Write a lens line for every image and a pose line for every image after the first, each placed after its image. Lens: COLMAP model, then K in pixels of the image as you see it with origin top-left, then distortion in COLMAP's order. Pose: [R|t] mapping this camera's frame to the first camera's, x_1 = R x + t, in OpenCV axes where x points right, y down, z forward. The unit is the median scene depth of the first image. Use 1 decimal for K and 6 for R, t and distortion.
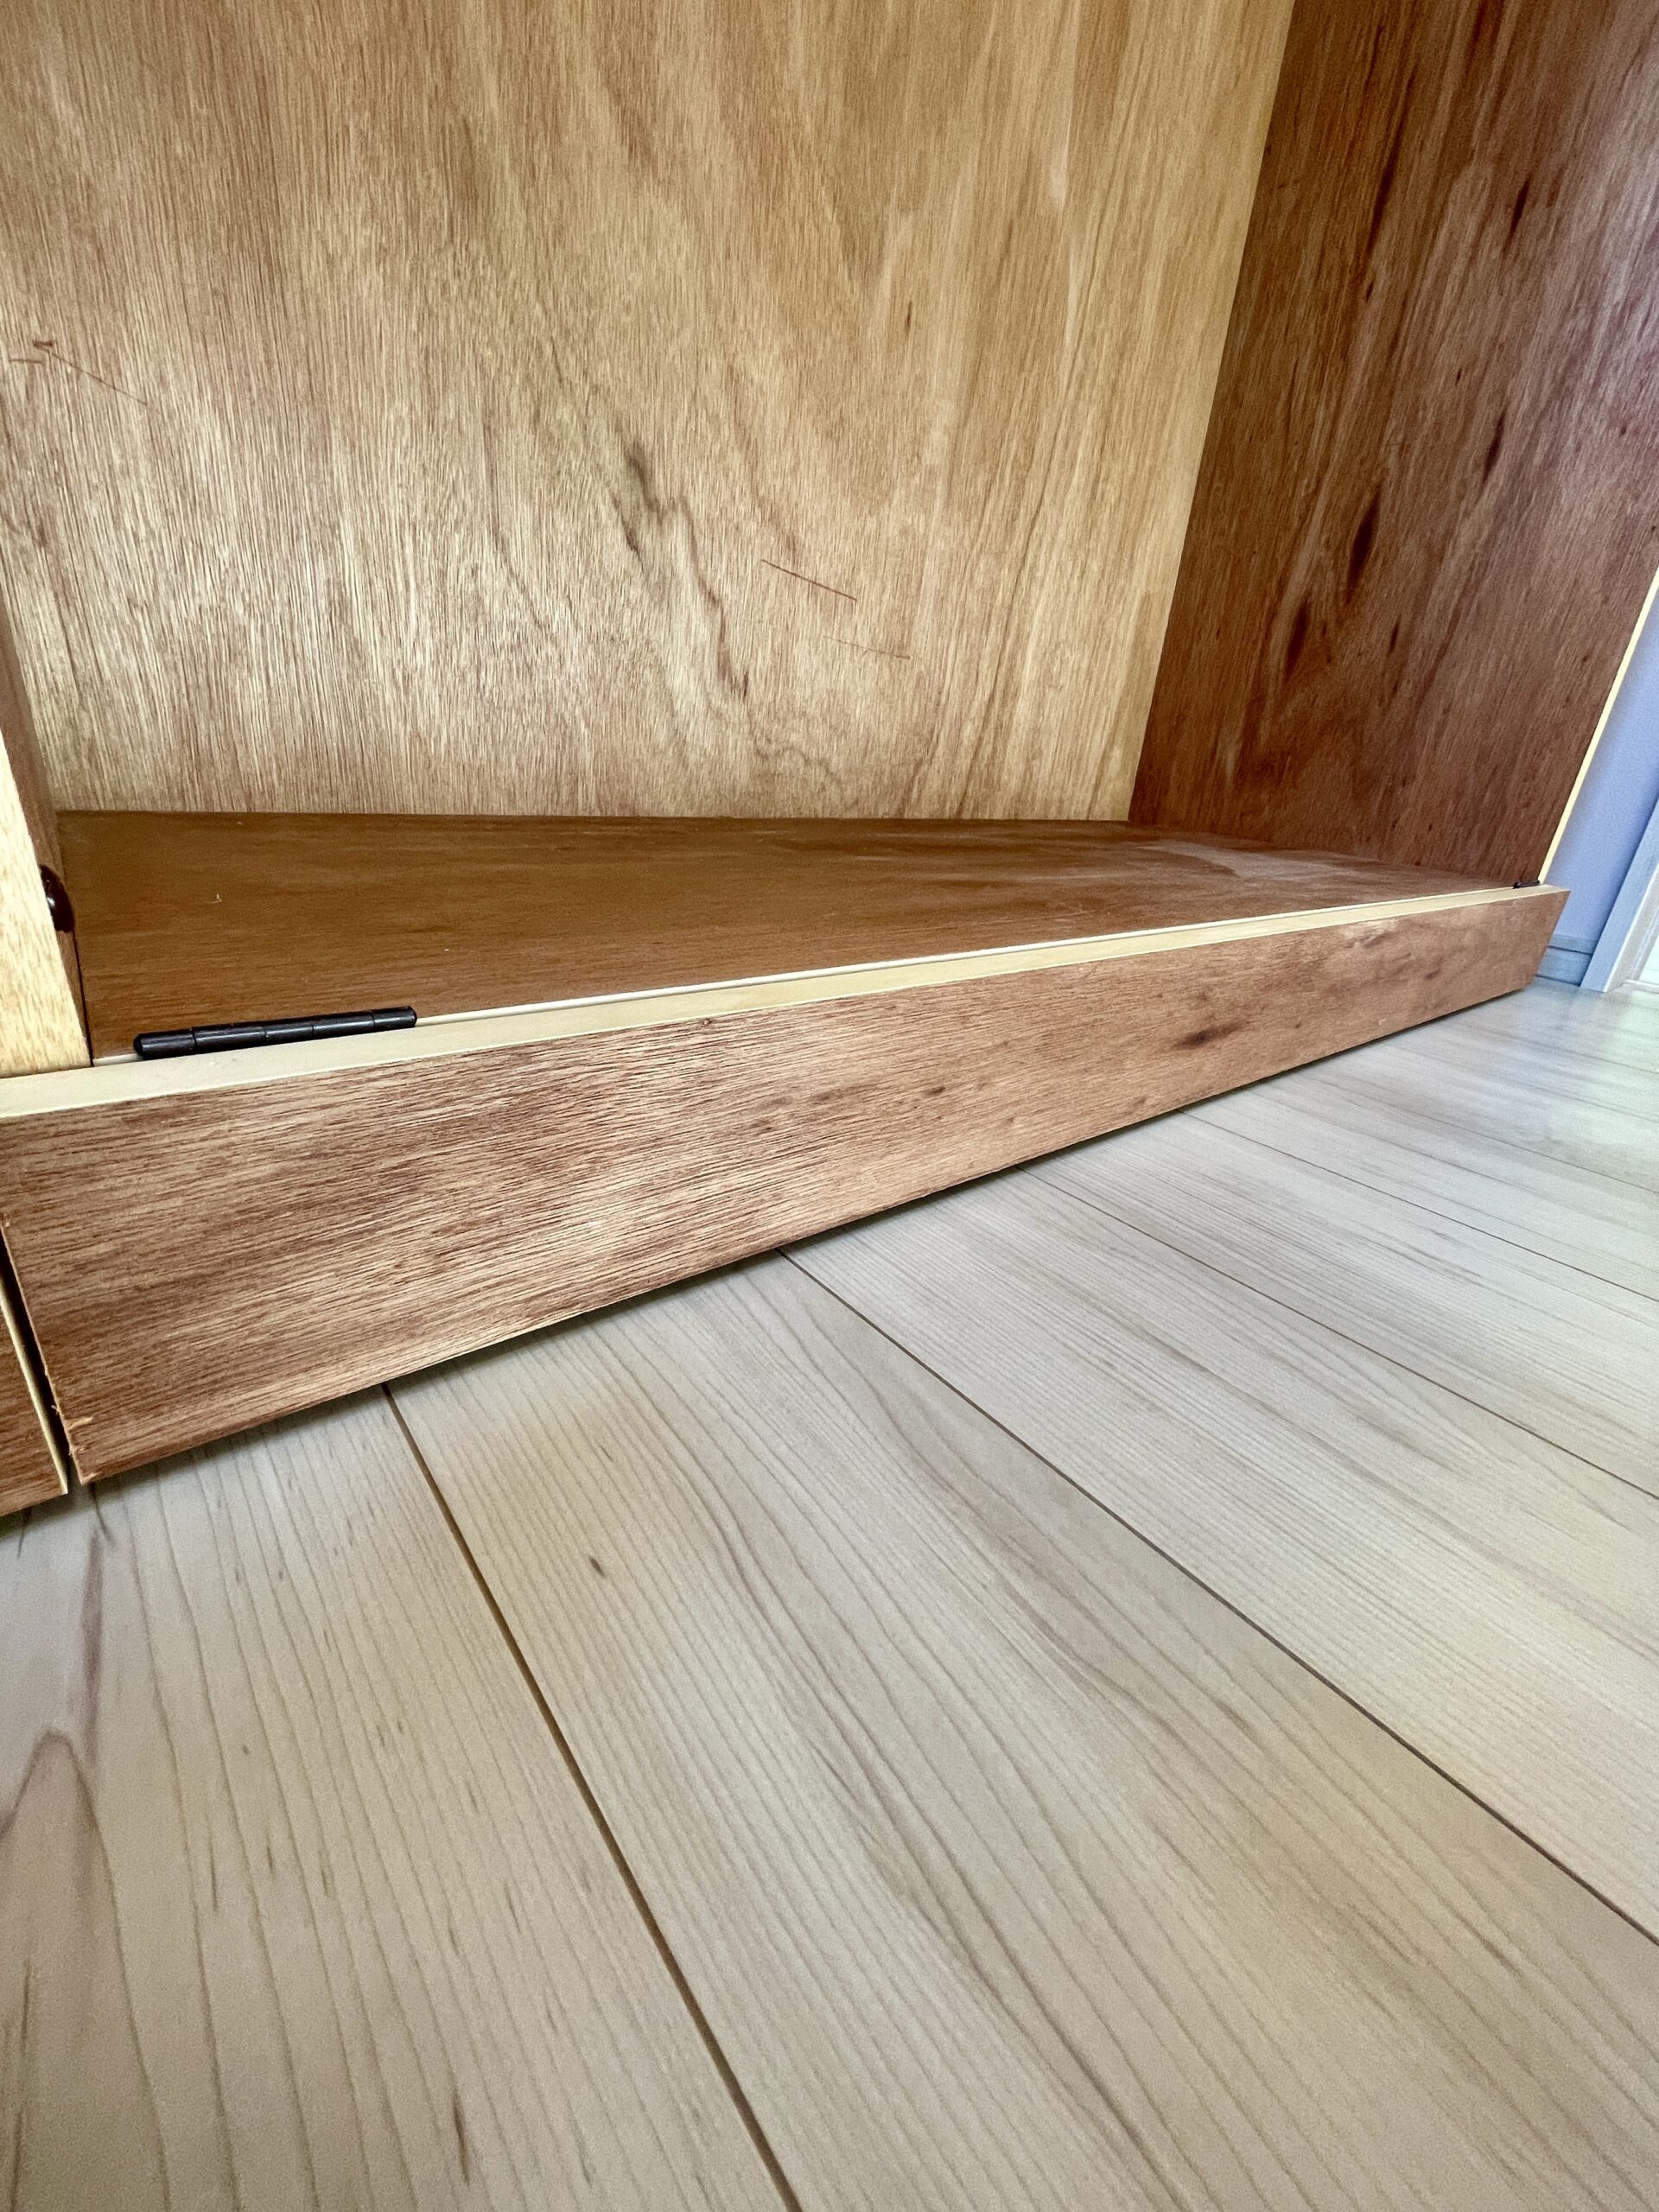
lens RADIAL K [[896.4, 0, 827.2], [0, 896.4, 1105.5], [0, 0, 1]] dist [-0.002353, -0.000820]
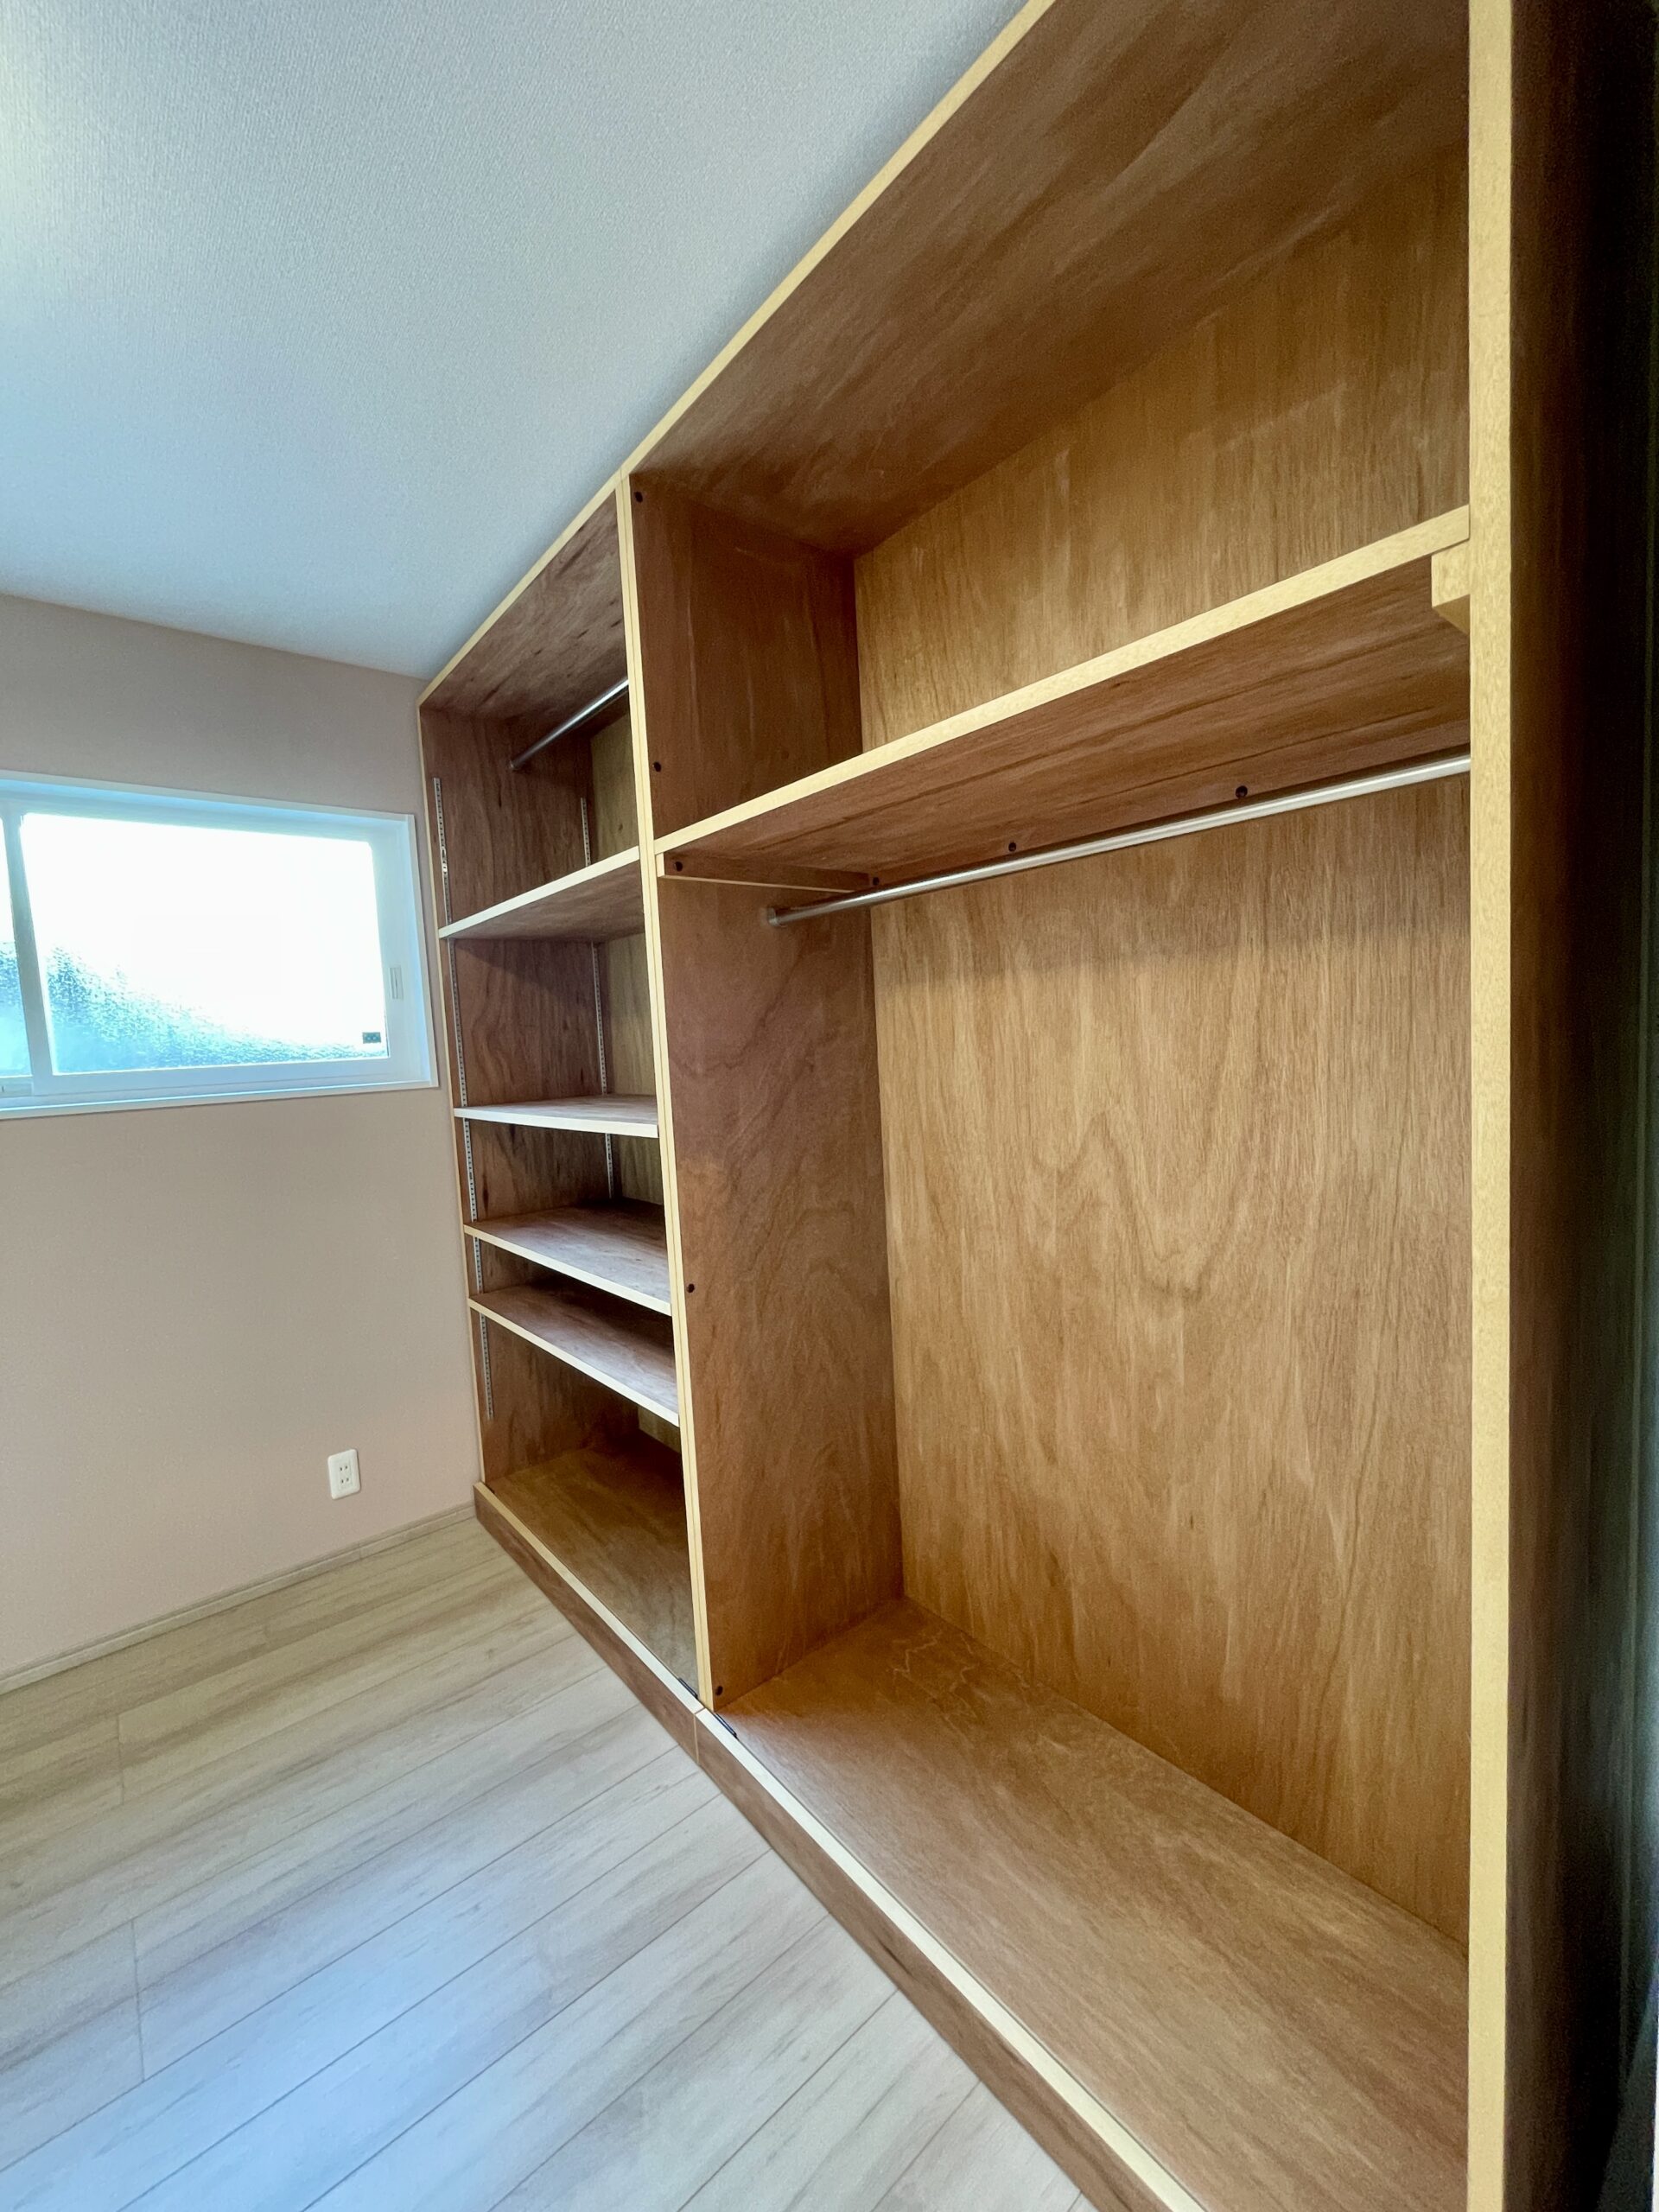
lens RADIAL K [[896.4, 0, 827.2], [0, 896.4, 1105.5], [0, 0, 1]] dist [-0.002353, -0.000820]
pose [[0.018031, -0.005673, -0.999821, 2.310032], [-0.339819, 0.940421, -0.011464, -1.743906], [0.940318, 0.339965, 0.015029, 0.012603]]
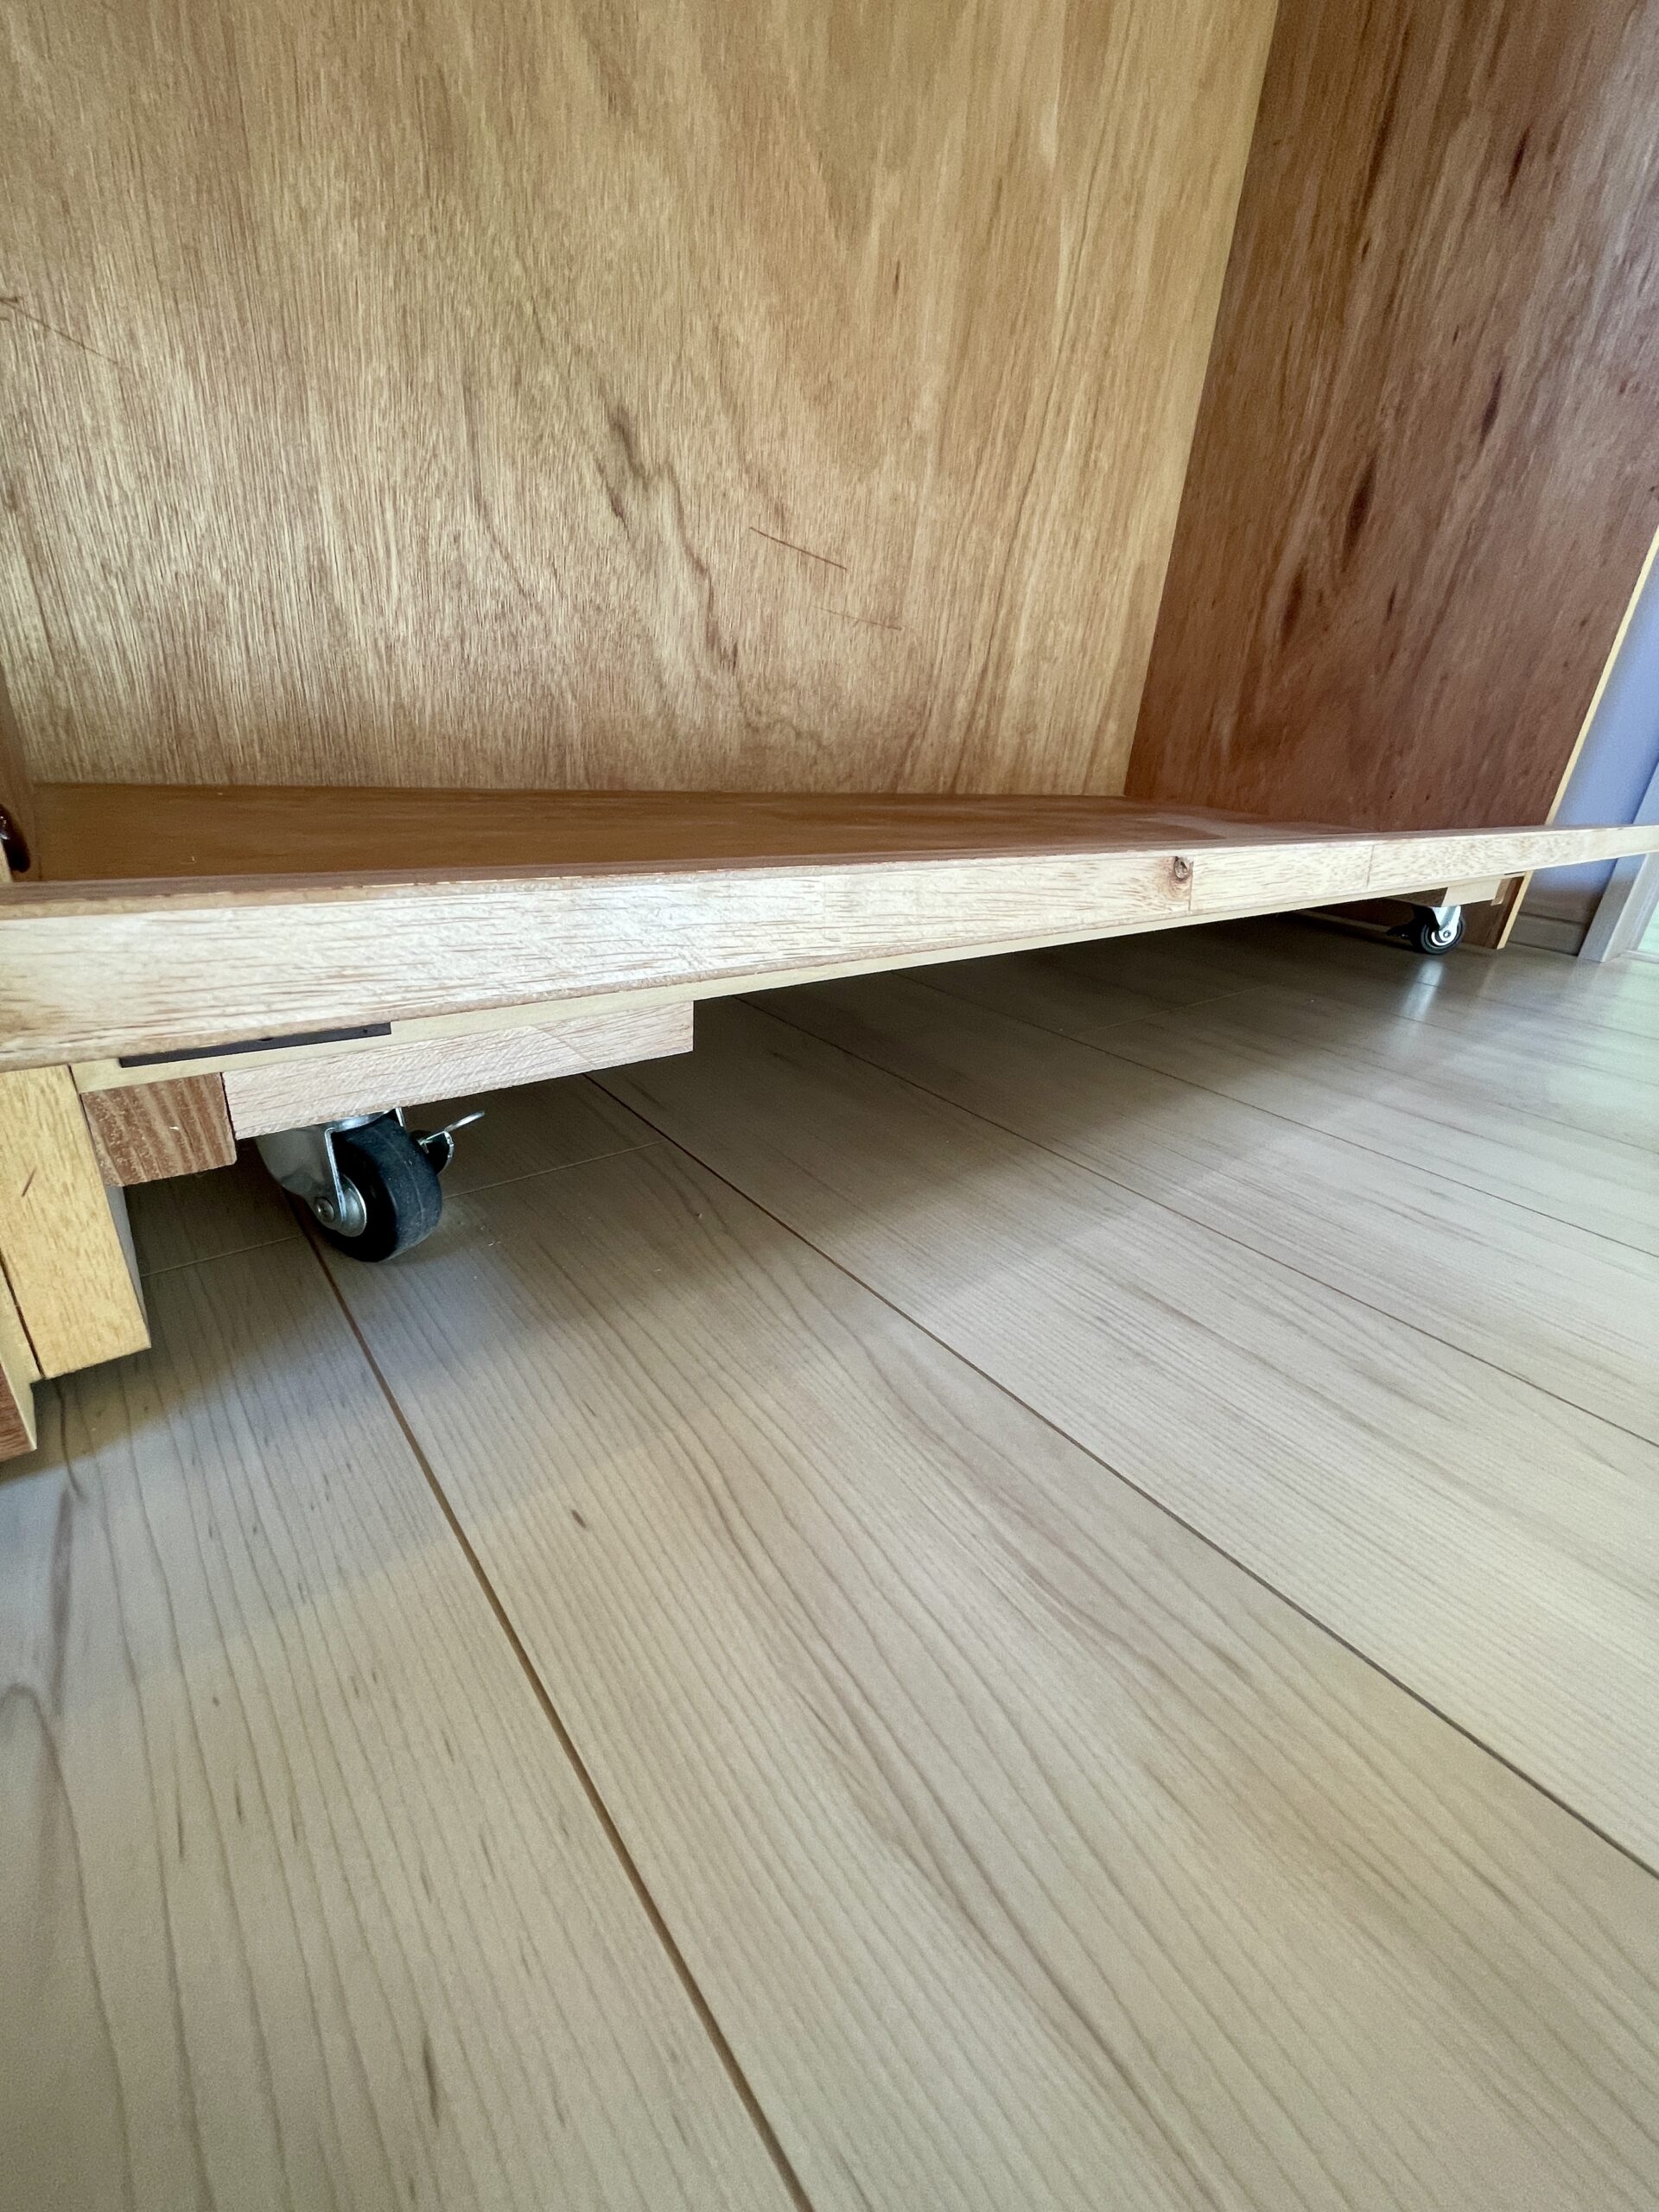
lens RADIAL K [[896.4, 0, 827.2], [0, 896.4, 1105.5], [0, 0, 1]] dist [-0.002353, -0.000820]
pose [[0.999962, -0.008542, 0.001763, 0.006090], [0.008521, 0.999892, 0.011945, 0.018988], [-0.001864, -0.011930, 0.999927, 0.008758]]
